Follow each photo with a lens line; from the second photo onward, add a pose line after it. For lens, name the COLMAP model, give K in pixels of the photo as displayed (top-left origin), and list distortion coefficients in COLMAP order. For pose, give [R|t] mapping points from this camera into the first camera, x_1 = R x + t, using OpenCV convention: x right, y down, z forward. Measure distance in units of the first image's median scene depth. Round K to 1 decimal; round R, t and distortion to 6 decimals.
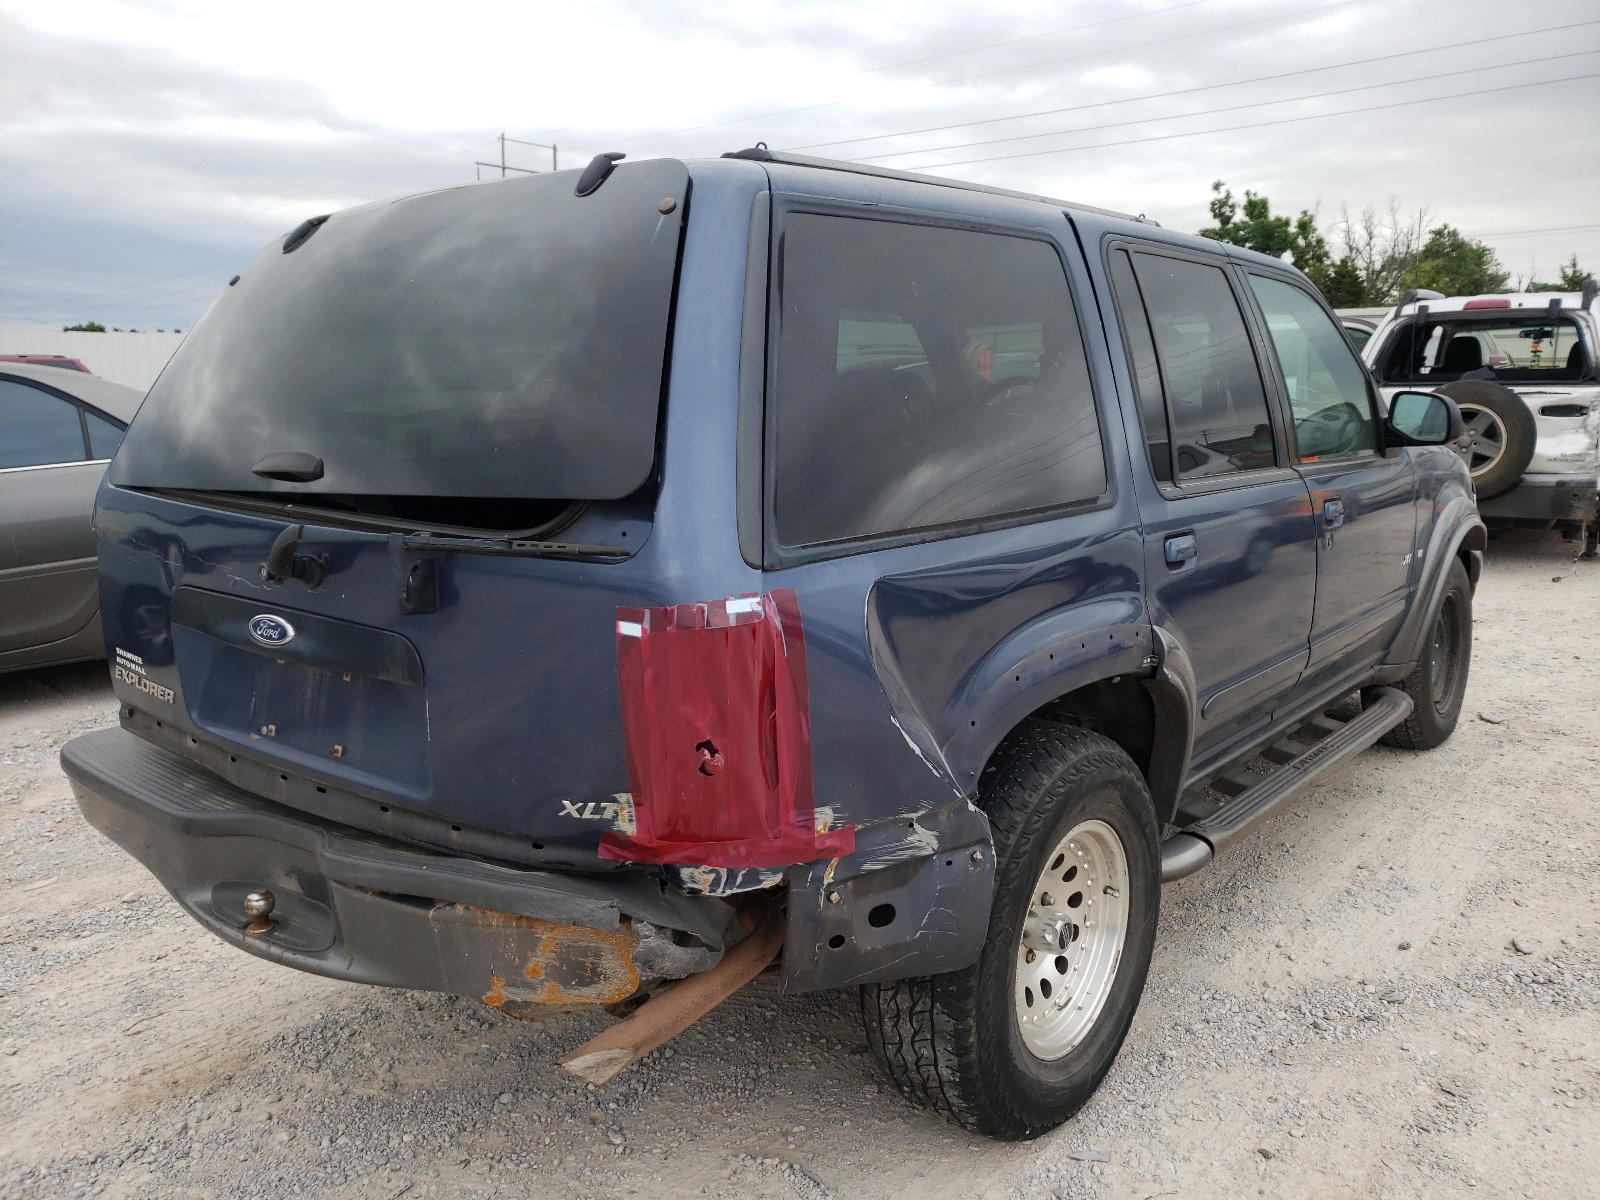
lens RADIAL K [[1197.1, 0, 790.1], [0, 1197.1, 602.9], [0, 0, 1]] dist [-0.024309, 0.056438]
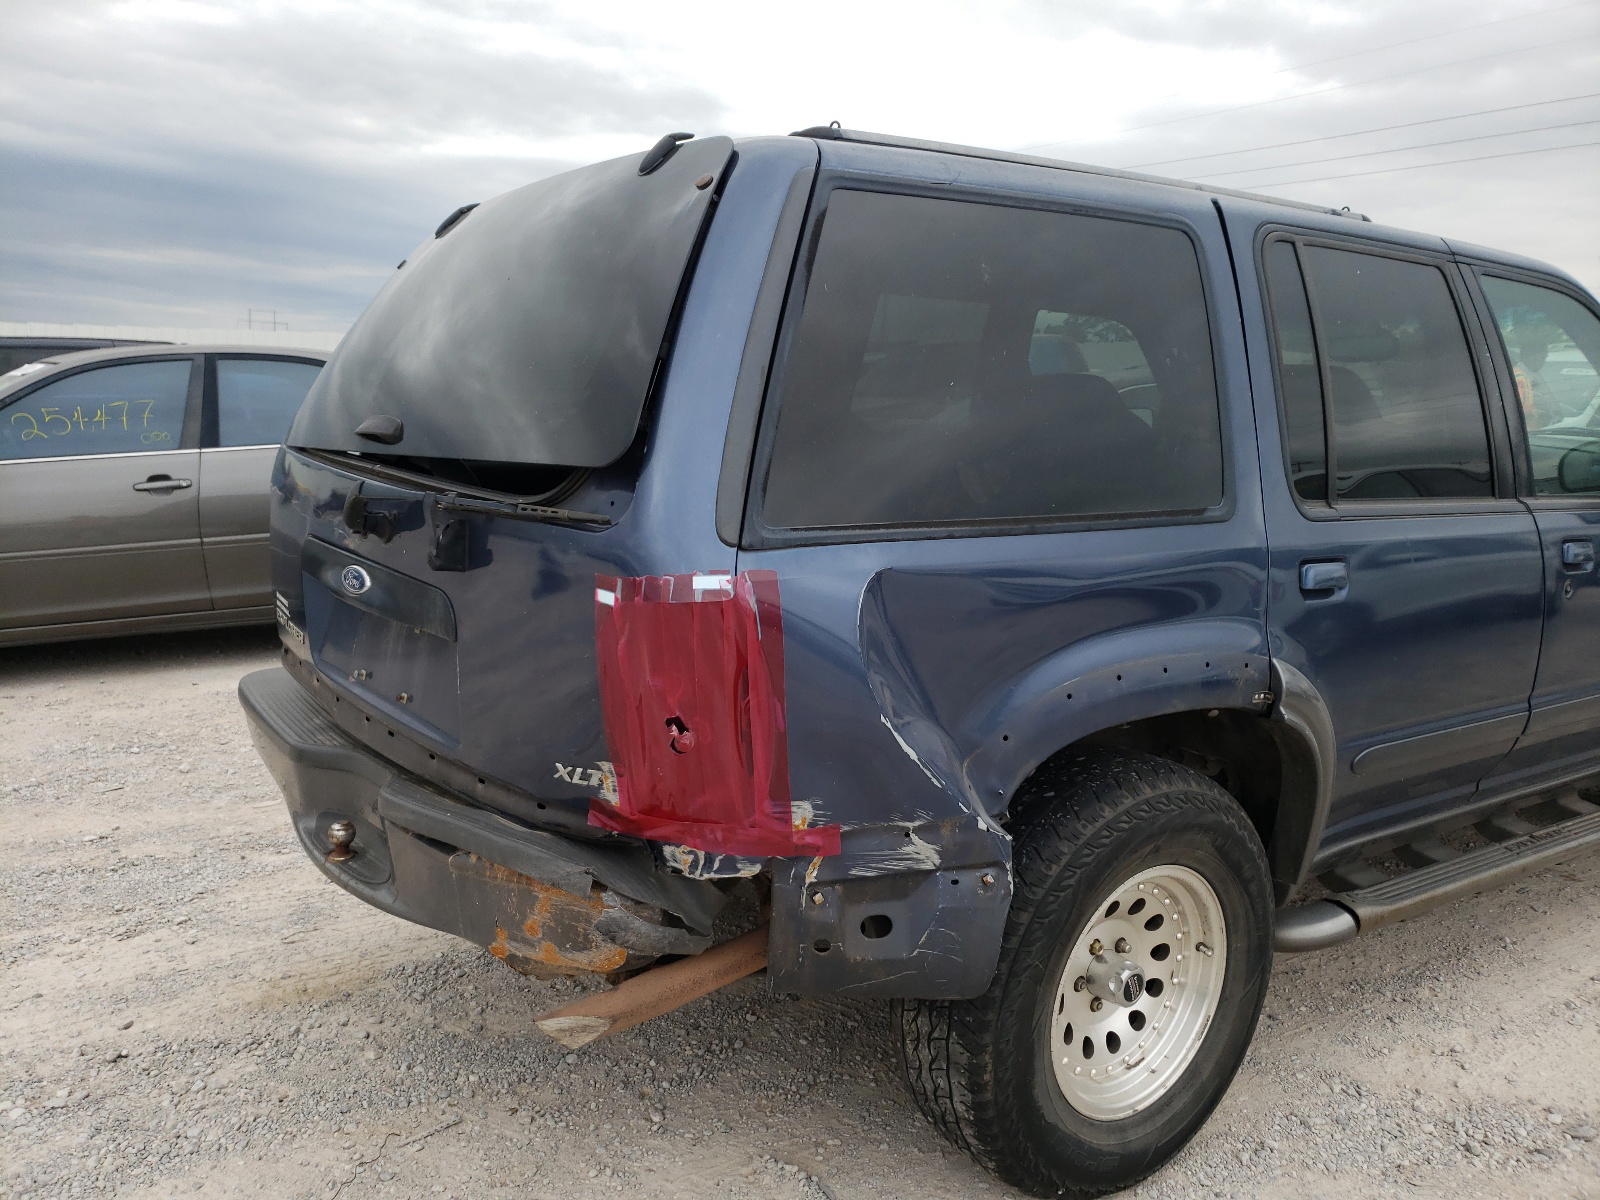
lens RADIAL K [[1197.1, 0, 790.1], [0, 1197.1, 602.9], [0, 0, 1]] dist [-0.024309, 0.056438]
pose [[0.964074, 0.082002, -0.252659, 0.199078], [-0.085498, 0.996334, -0.002871, 0.012025], [0.251497, 0.024370, 0.967551, 0.048933]]
